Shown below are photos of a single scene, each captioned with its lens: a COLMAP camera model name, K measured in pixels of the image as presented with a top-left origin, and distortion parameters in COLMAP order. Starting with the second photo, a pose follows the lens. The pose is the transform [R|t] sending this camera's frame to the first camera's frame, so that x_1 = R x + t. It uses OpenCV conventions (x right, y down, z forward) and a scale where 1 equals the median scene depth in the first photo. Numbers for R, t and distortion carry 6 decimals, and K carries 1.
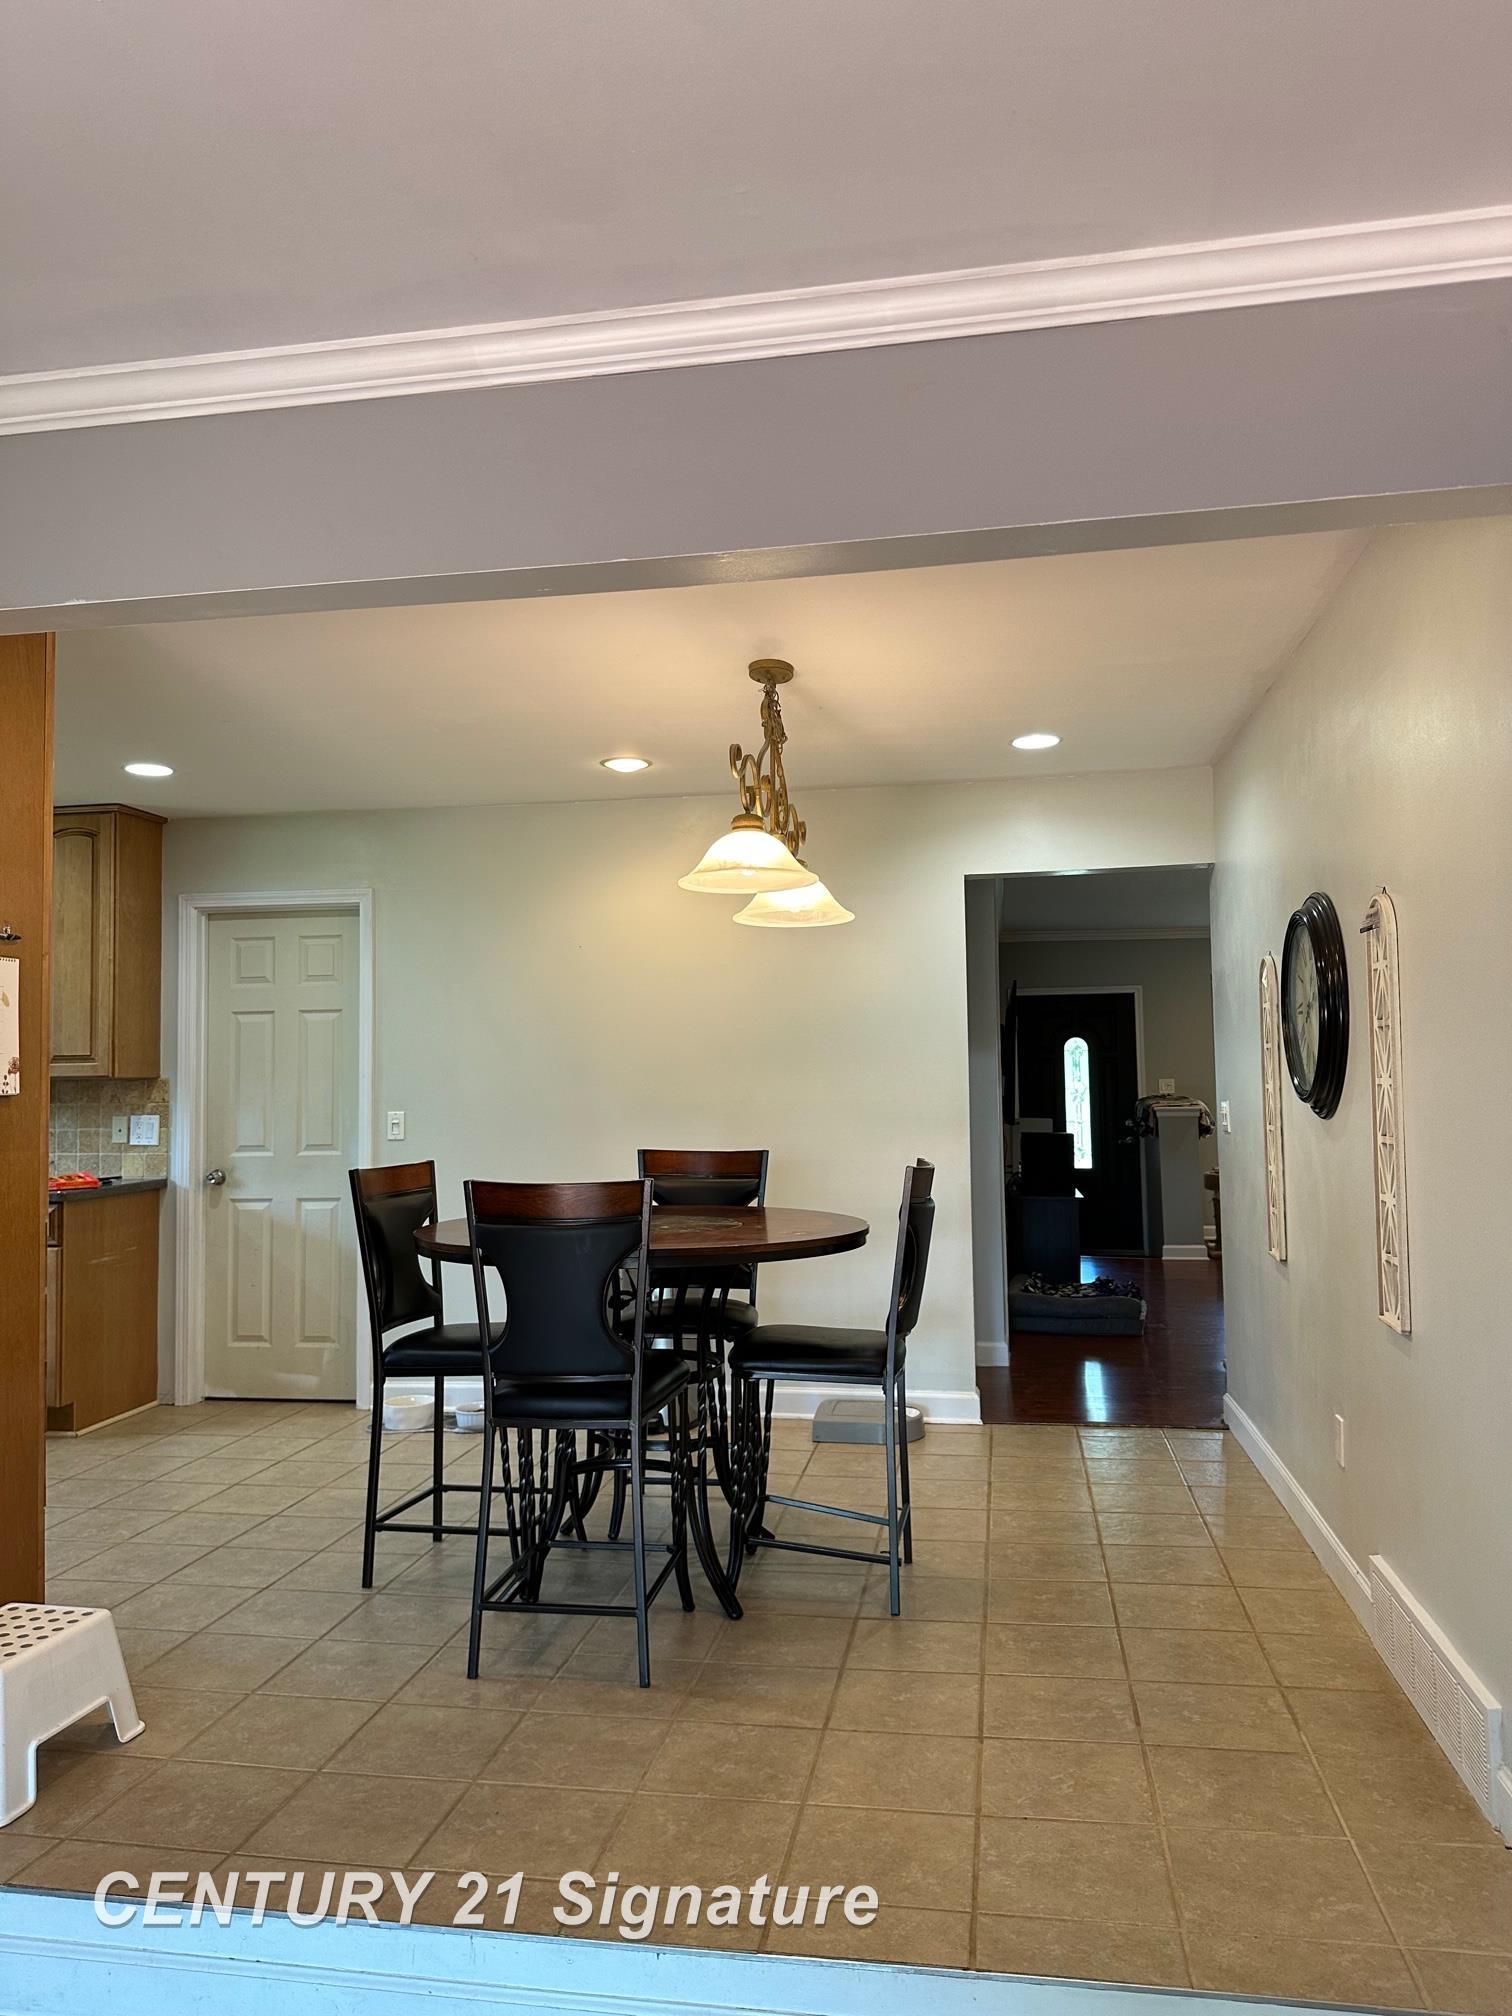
lens RADIAL K [[1421.0, 0, 756.0], [0, 1421.0, 1008.0], [0, 0, 1]] dist [0.034779, -0.004608]
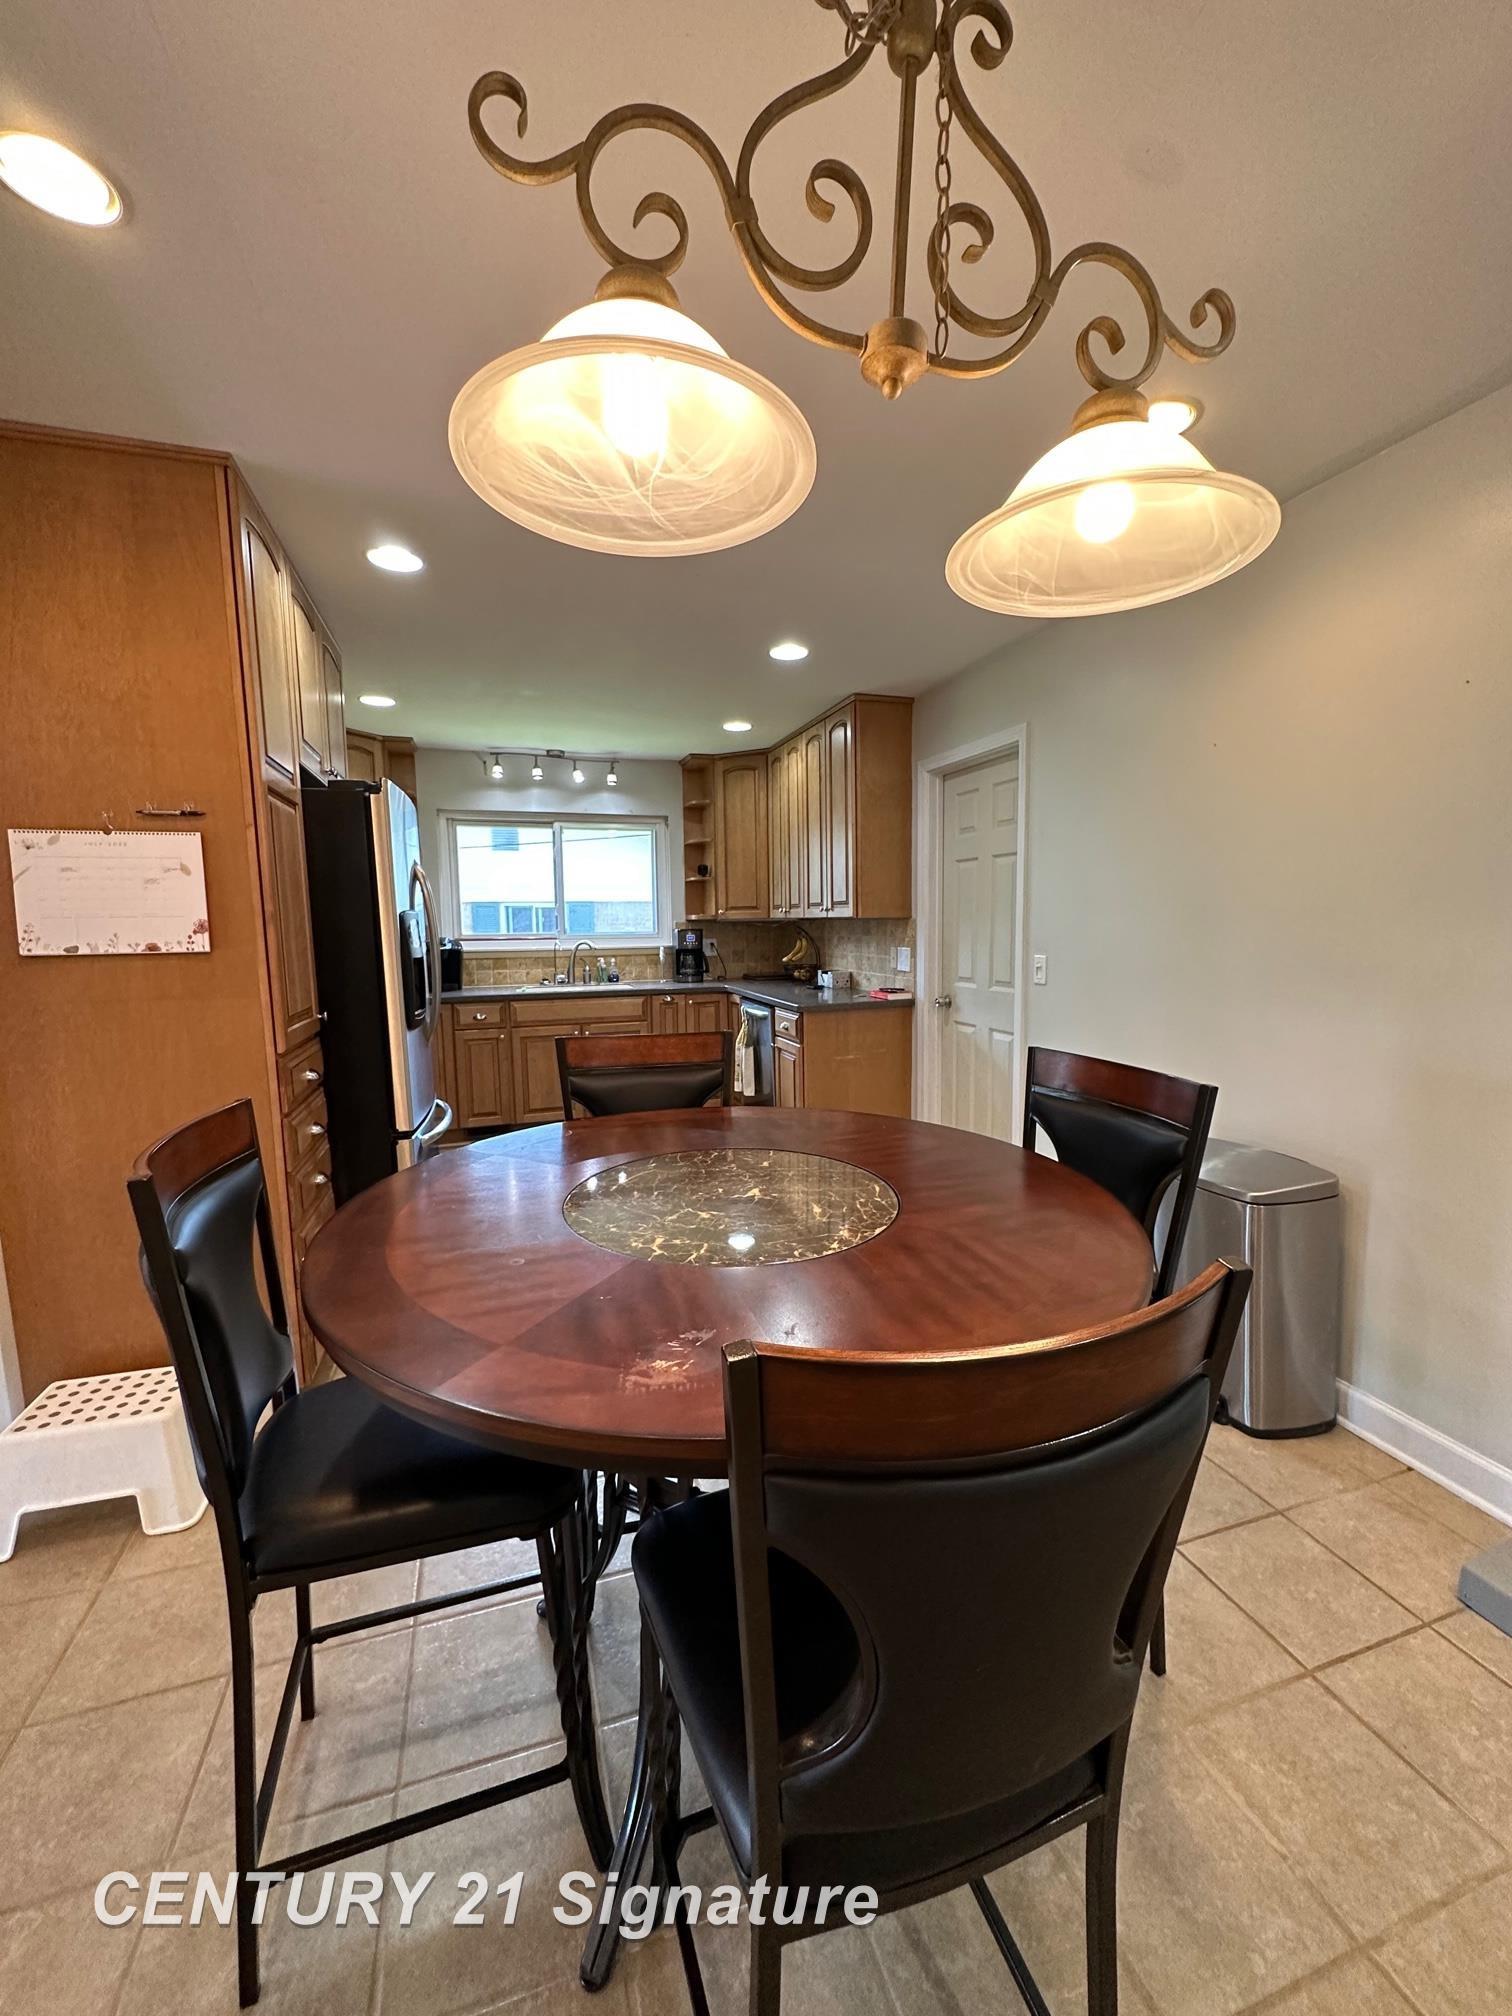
lens RADIAL K [[808.8, 0, 756.0], [0, 808.8, 1008.0], [0, 0, 1]] dist [0.001344, 0.000139]
pose [[0.476507, 0.105329, -0.872838, 0.140126], [0.051068, 0.987805, 0.147082, 0.016161], [0.877686, -0.114659, 0.465317, 0.547937]]
